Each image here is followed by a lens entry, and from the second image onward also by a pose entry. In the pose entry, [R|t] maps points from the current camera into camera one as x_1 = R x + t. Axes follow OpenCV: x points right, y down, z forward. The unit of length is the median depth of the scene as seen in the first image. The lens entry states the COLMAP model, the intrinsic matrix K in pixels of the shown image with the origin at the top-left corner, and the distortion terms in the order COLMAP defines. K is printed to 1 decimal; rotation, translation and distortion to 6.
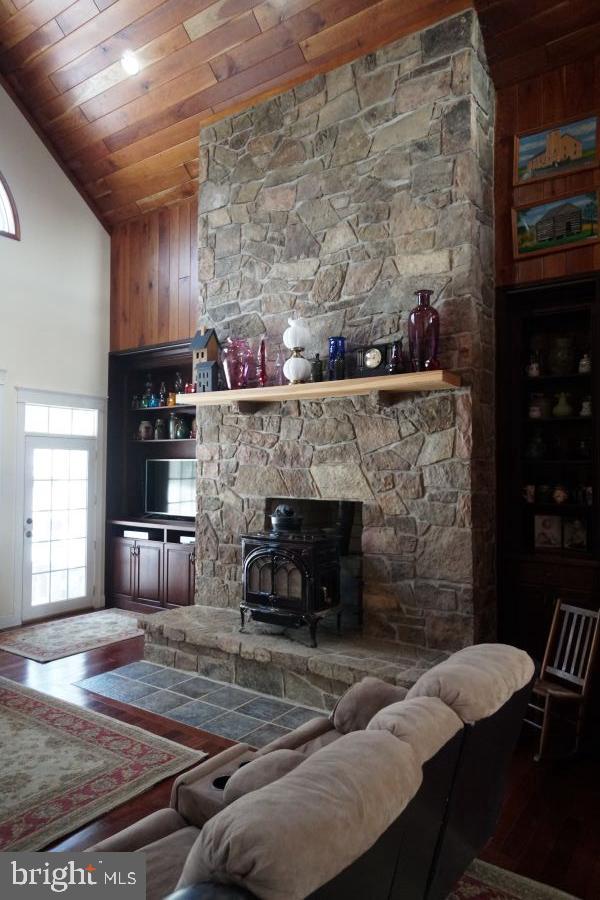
lens RADIAL K [[615.3, 0, 296.1], [0, 615.3, 451.0], [0, 0, 1]] dist [0.005081, 0.029185]
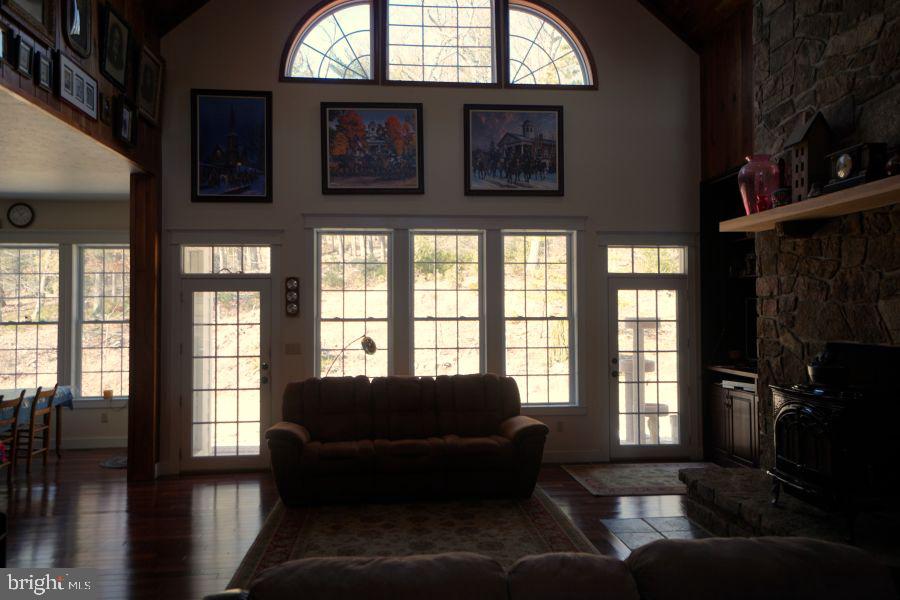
lens RADIAL K [[670.4, 0, 450.0], [0, 670.4, 300.0], [0, 0, 1]] dist [0.004040, 0.036046]
pose [[0.656842, -0.023716, -0.753655, 0.292121], [0.030637, 0.999519, -0.004751, 0.012488], [0.753405, -0.019969, 0.657253, 0.085291]]
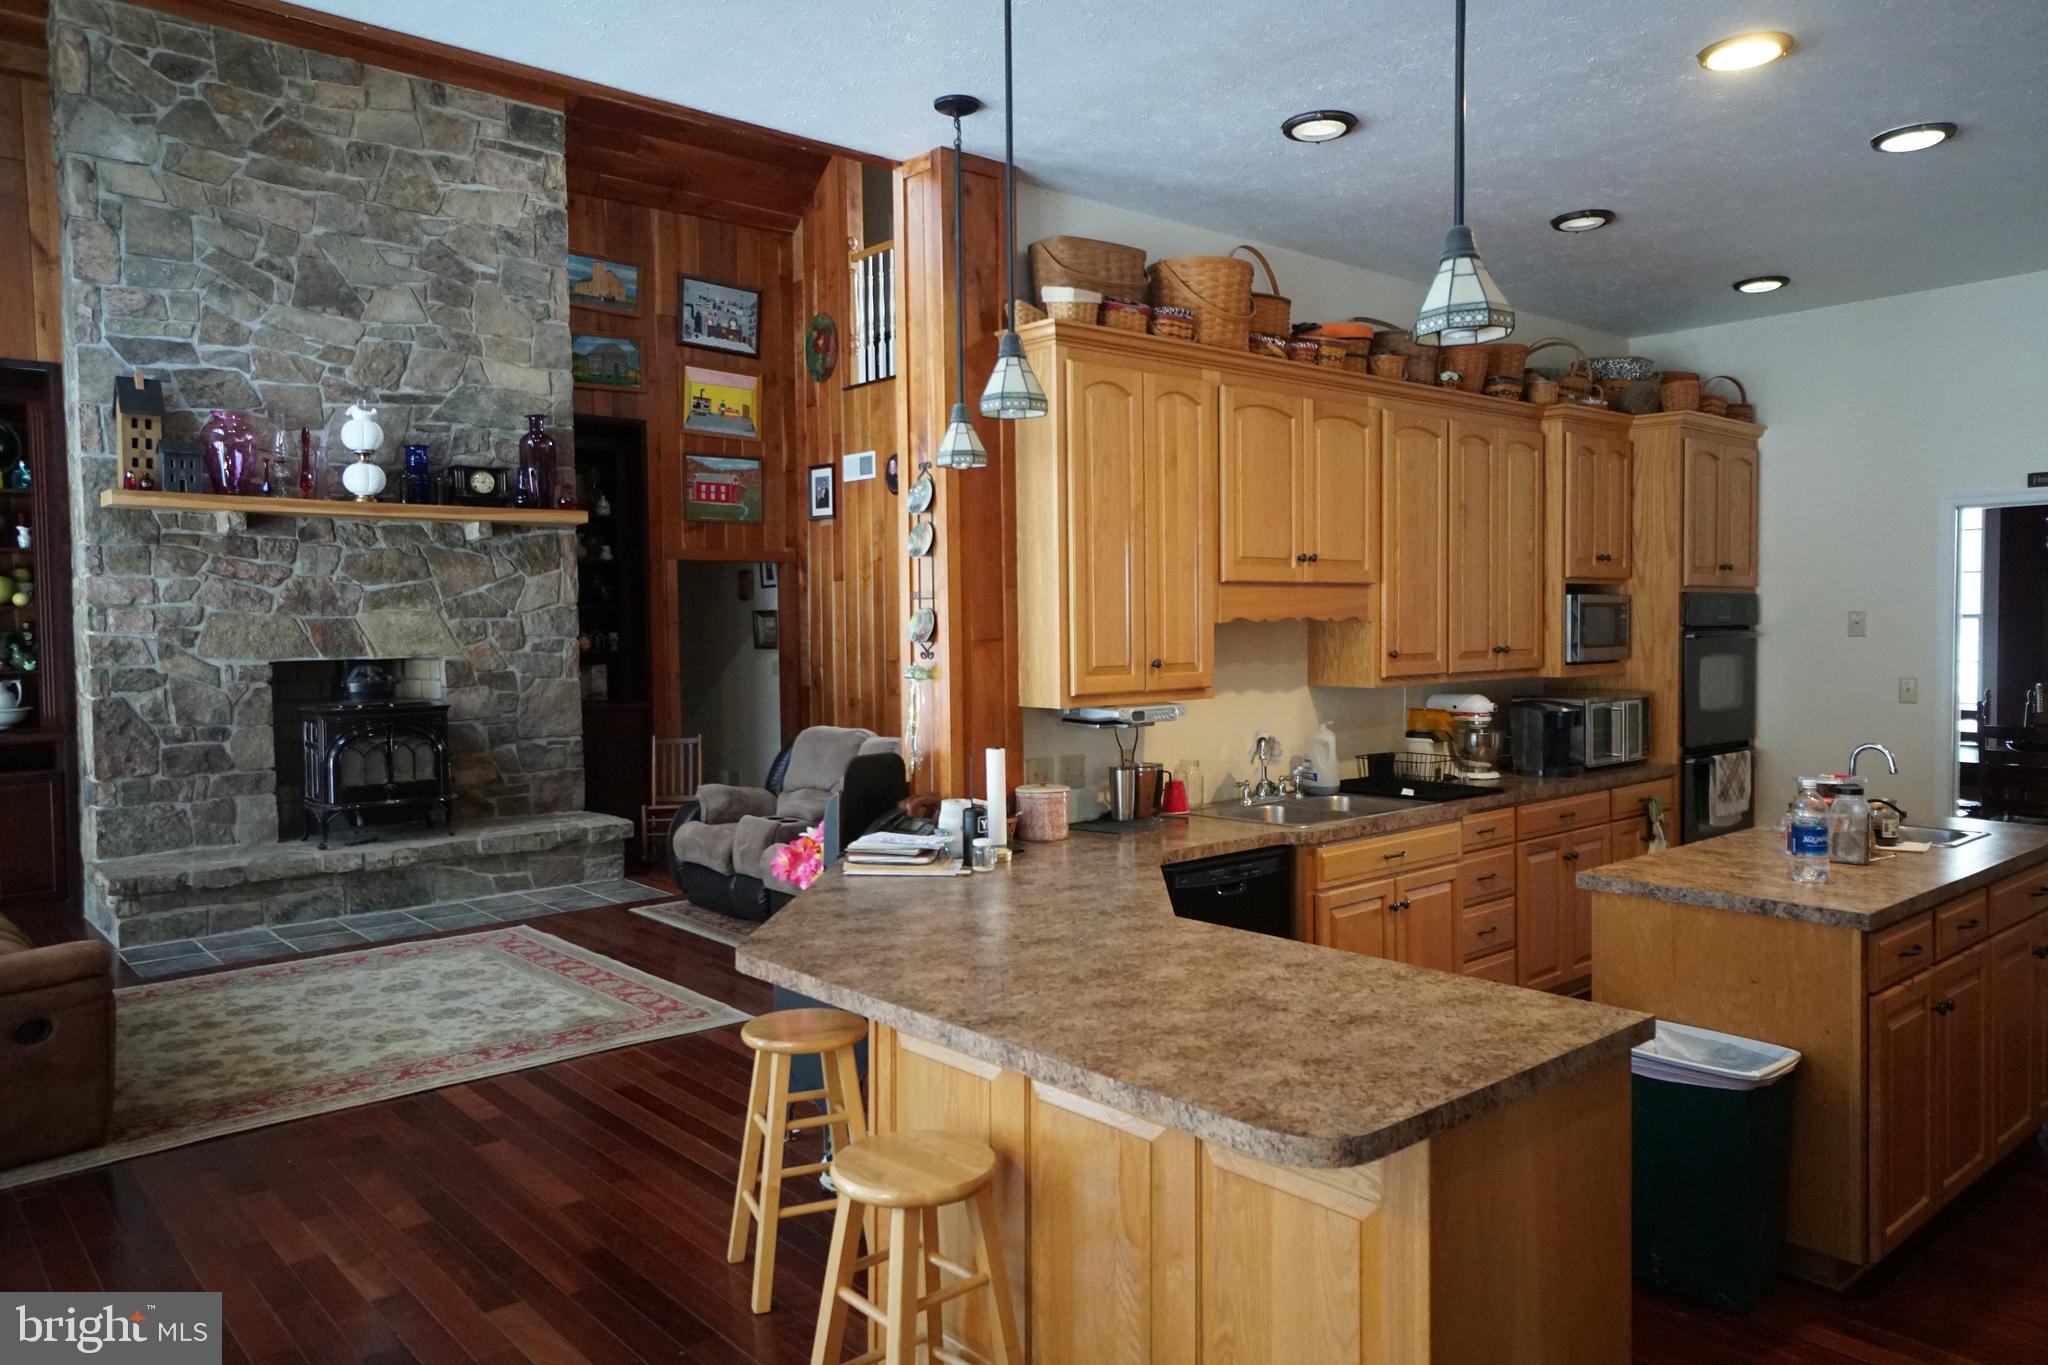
lens RADIAL K [[1400.1, 0, 1022.8], [0, 1400.1, 672.2], [0, 0, 1]] dist [0.005081, 0.029185]
pose [[0.227633, -0.045173, 0.972699, -1.379263], [-0.013377, 0.998684, 0.049511, 0.001904], [-0.973655, -0.024282, 0.226730, -0.128598]]
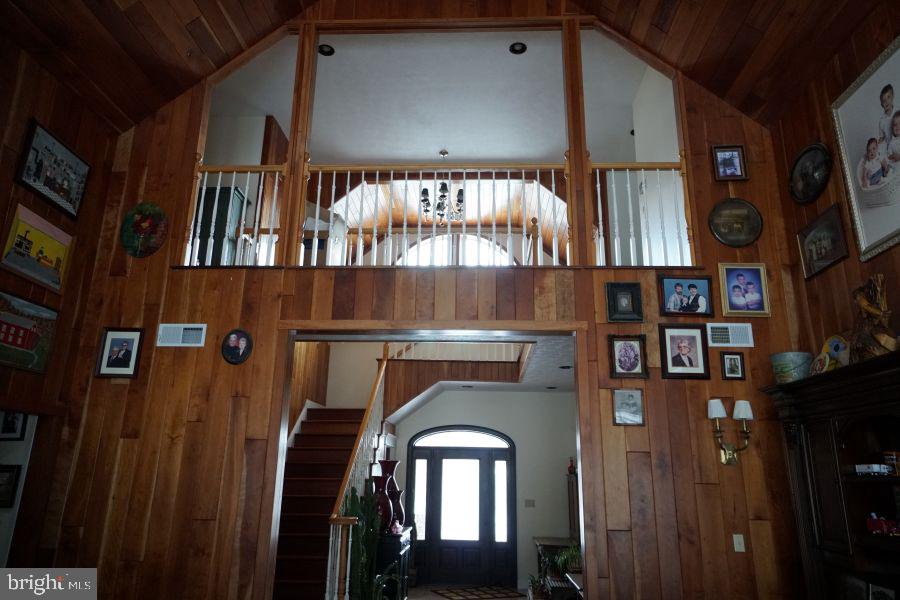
lens RADIAL K [[615.3, 0, 449.5], [0, 615.3, 295.5], [0, 0, 1]] dist [0.005081, 0.029185]
pose [[-0.544529, 0.221120, 0.809070, -0.525105], [-0.040760, 0.956507, -0.288848, 0.018097], [-0.837751, -0.190264, -0.511833, 0.714286]]
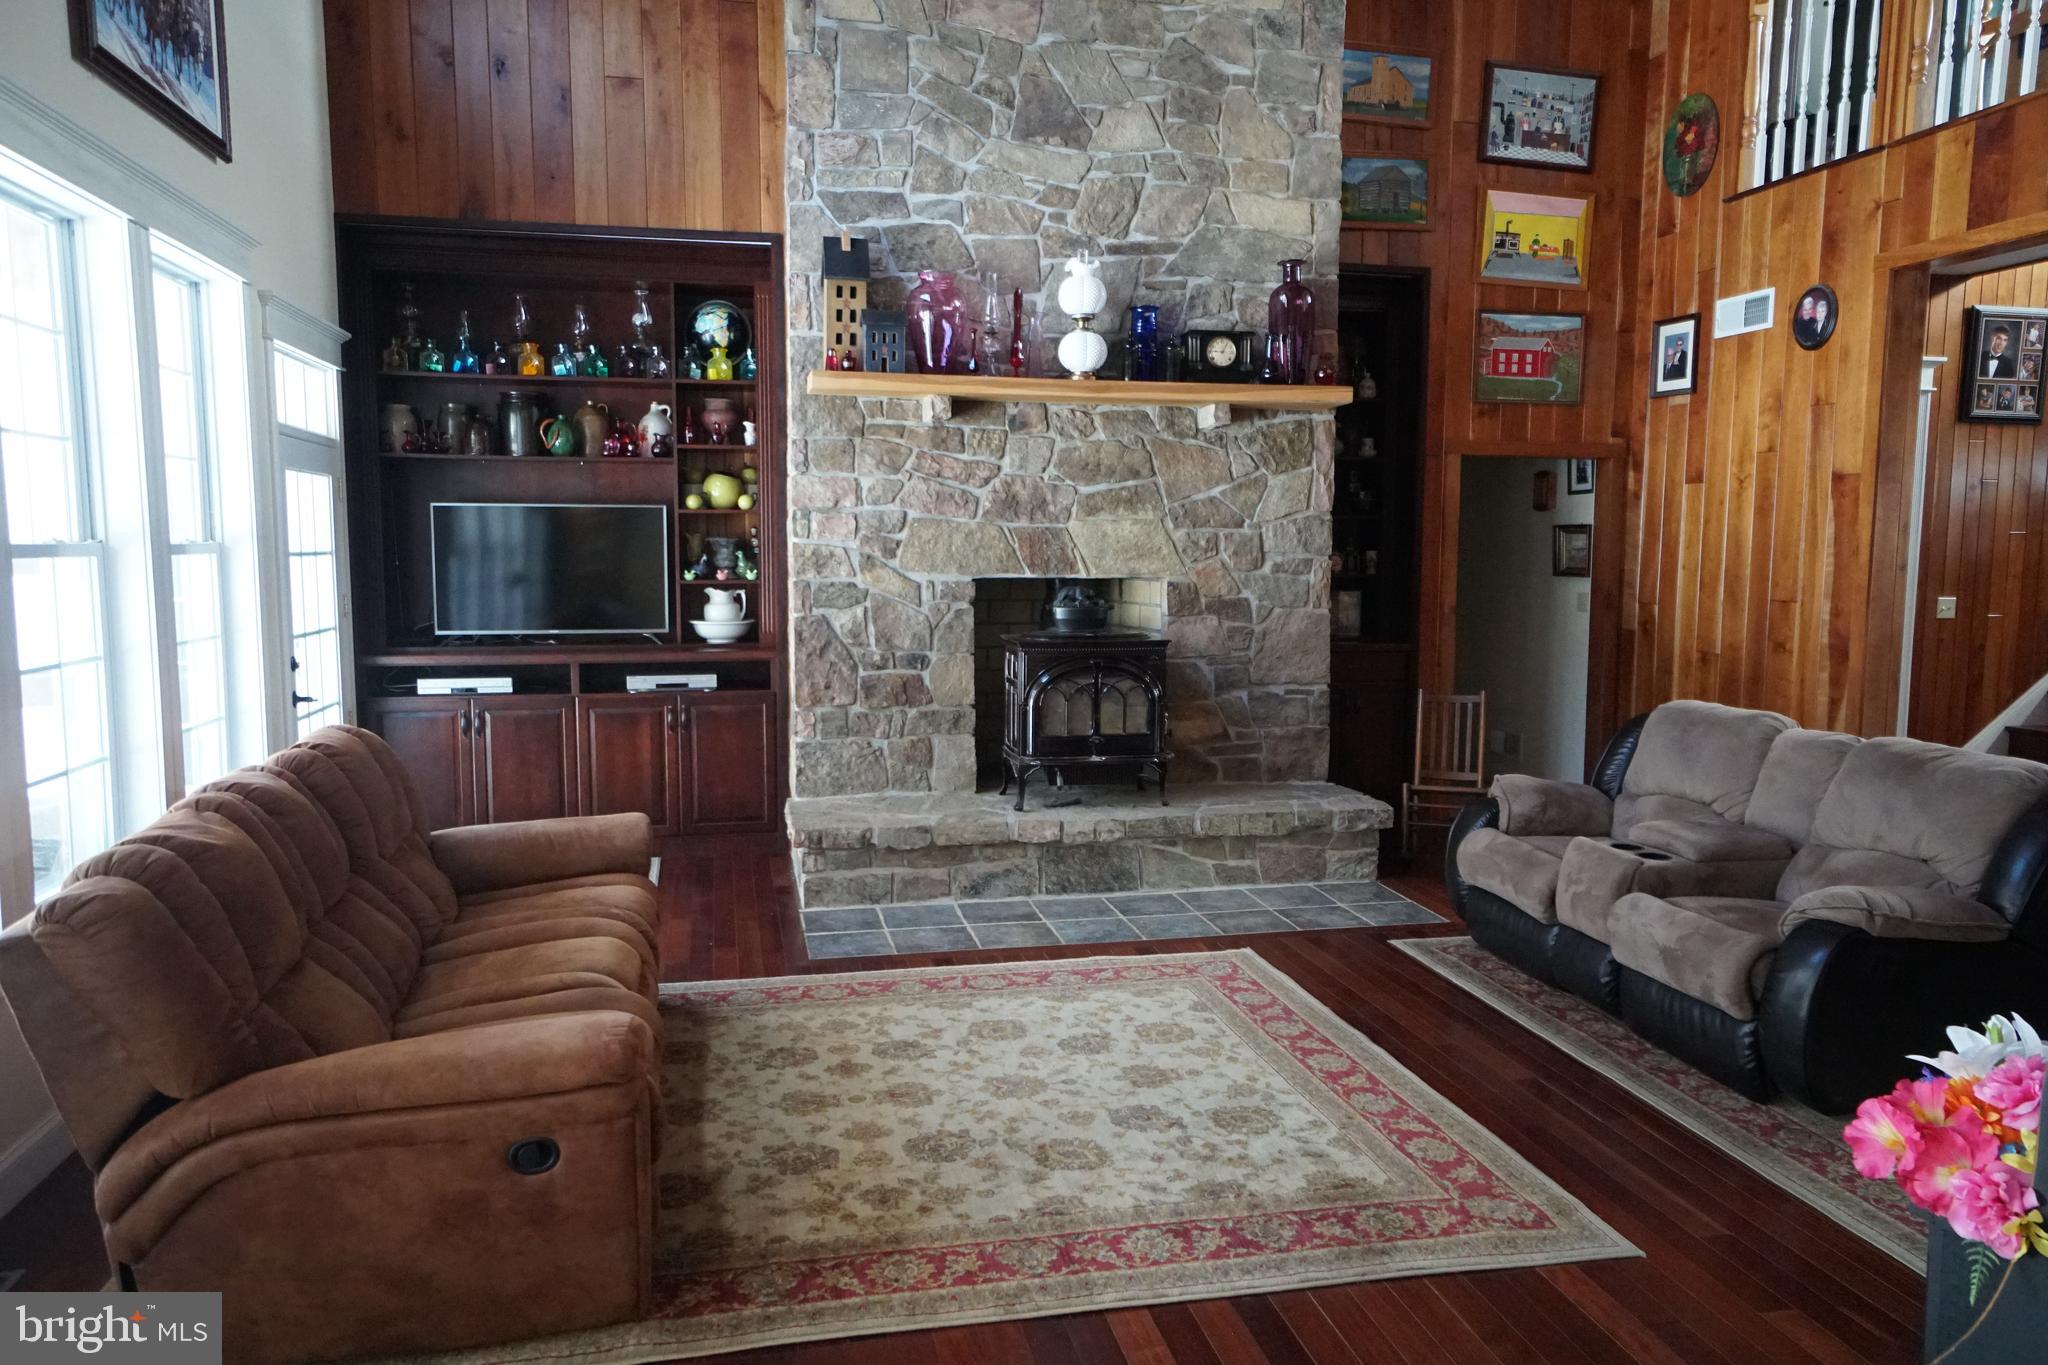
lens RADIAL K [[1400.1, 0, 1022.8], [0, 1400.1, 672.2], [0, 0, 1]] dist [0.005081, 0.029185]
pose [[0.670200, -0.072421, 0.738638, -0.984292], [-0.021418, 0.992926, 0.116787, 0.012883], [-0.741871, -0.094091, 0.663908, 0.136291]]
